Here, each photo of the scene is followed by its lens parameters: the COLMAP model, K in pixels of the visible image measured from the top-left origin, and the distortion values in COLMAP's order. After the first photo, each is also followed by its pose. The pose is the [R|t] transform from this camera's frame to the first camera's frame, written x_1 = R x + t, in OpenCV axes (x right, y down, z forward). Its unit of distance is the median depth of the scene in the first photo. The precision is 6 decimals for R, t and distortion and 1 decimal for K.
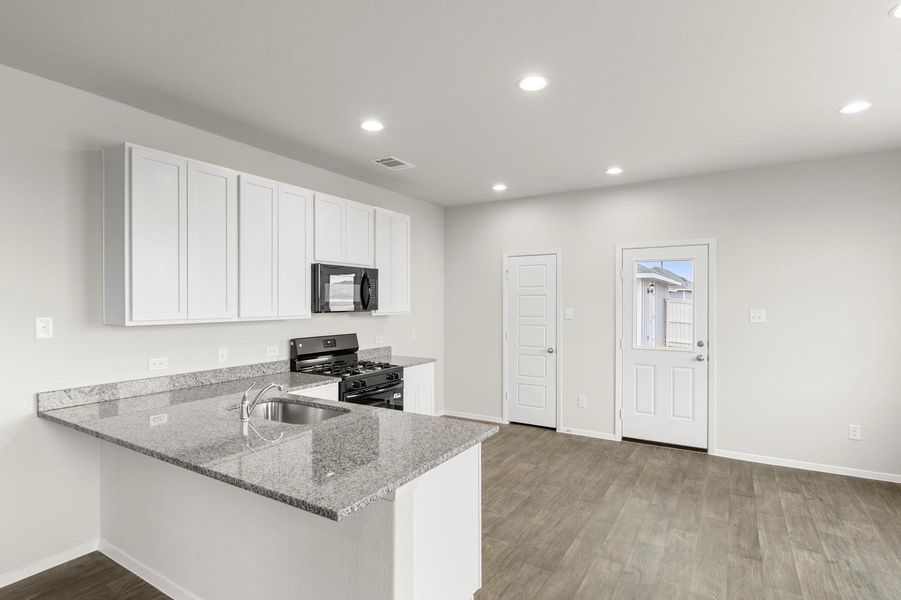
lens RADIAL K [[460.9, 0, 453.0], [0, 460.9, 303.0], [0, 0, 1]] dist [-0.001808, -0.000222]
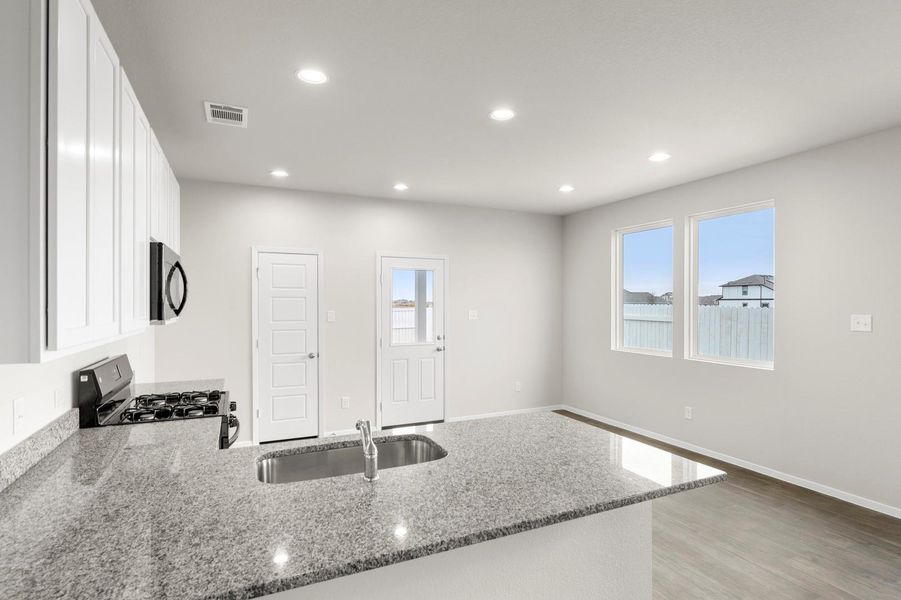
lens RADIAL K [[460.9, 0, 453.0], [0, 460.9, 303.0], [0, 0, 1]] dist [-0.001808, -0.000222]
pose [[0.547884, 0.002254, 0.836551, -0.532941], [0.002487, 0.999988, -0.004323, -0.000580], [-0.836551, 0.004449, 0.547871, 0.293686]]
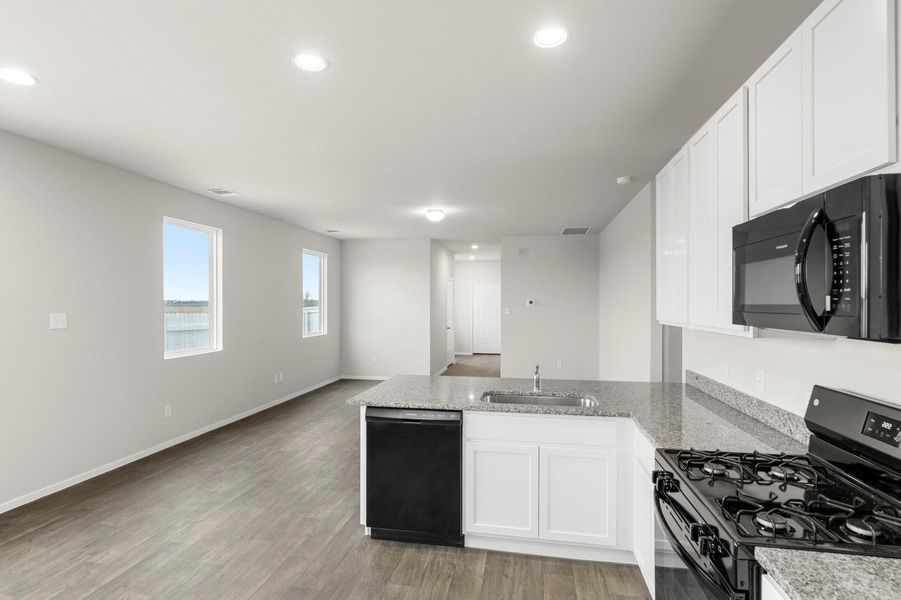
lens RADIAL K [[445.5, 0, 449.5], [0, 445.5, 303.5], [0, 0, 1]] dist [0.001434, 0.000278]
pose [[-0.933533, 0.001902, -0.358486, 0.145065], [0.000059, 0.999987, 0.005151, -0.005430], [0.358491, 0.004787, -0.933521, 1.189860]]
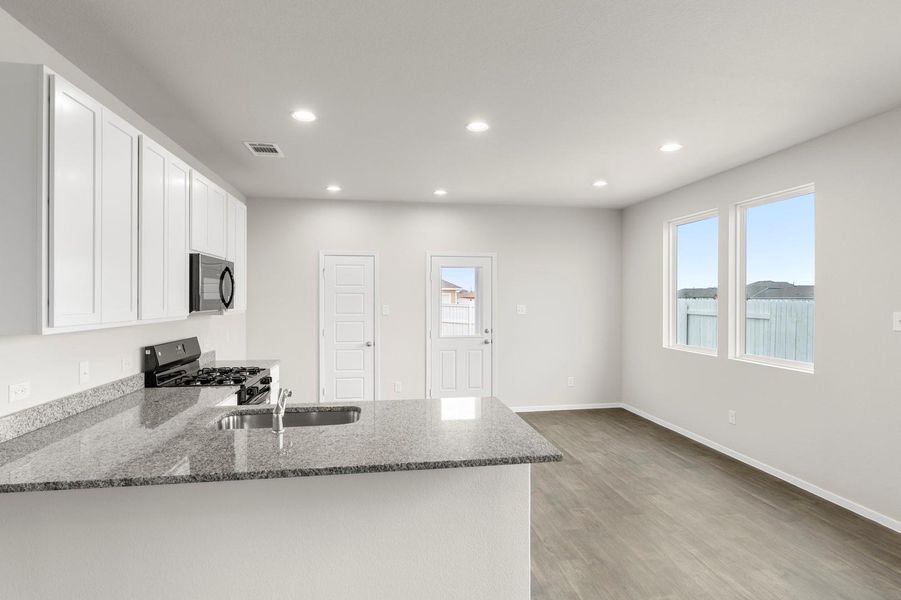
lens RADIAL K [[458.5, 0, 453.3], [0, 458.5, 297.3], [0, 0, 1]] dist [-0.001682, -0.000514]
pose [[0.757953, 0.003482, 0.652300, -0.432866], [0.001222, 0.999976, -0.006758, -0.000261], [-0.652308, 0.005920, 0.757931, 0.057616]]
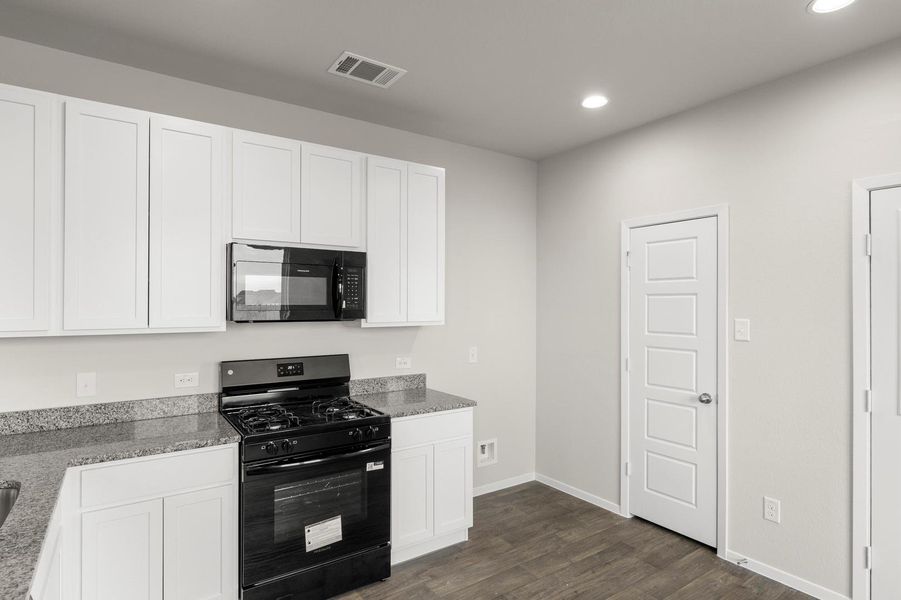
lens RADIAL K [[486.9, 0, 454.3], [0, 486.9, 301.3], [0, 0, 1]] dist [-0.002304, 0.000175]
pose [[0.915530, -0.001100, -0.402248, 0.216293], [-0.003761, 0.999929, -0.011294, -0.001087], [0.402232, 0.011852, 0.915461, 0.466464]]
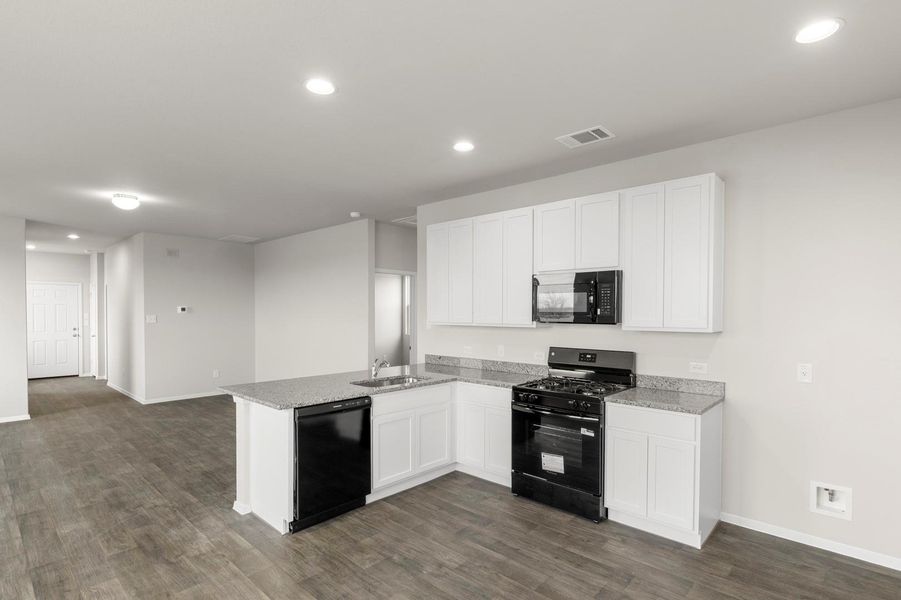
lens RADIAL K [[443.5, 0, 453.1], [0, 443.5, 319.8], [0, 0, 1]] dist [-0.000945, -0.000070]
pose [[-0.190535, 0.017825, -0.981519, 0.648090], [-0.008038, 0.999773, 0.019717, -0.002821], [0.981648, 0.011646, -0.190348, 0.903333]]
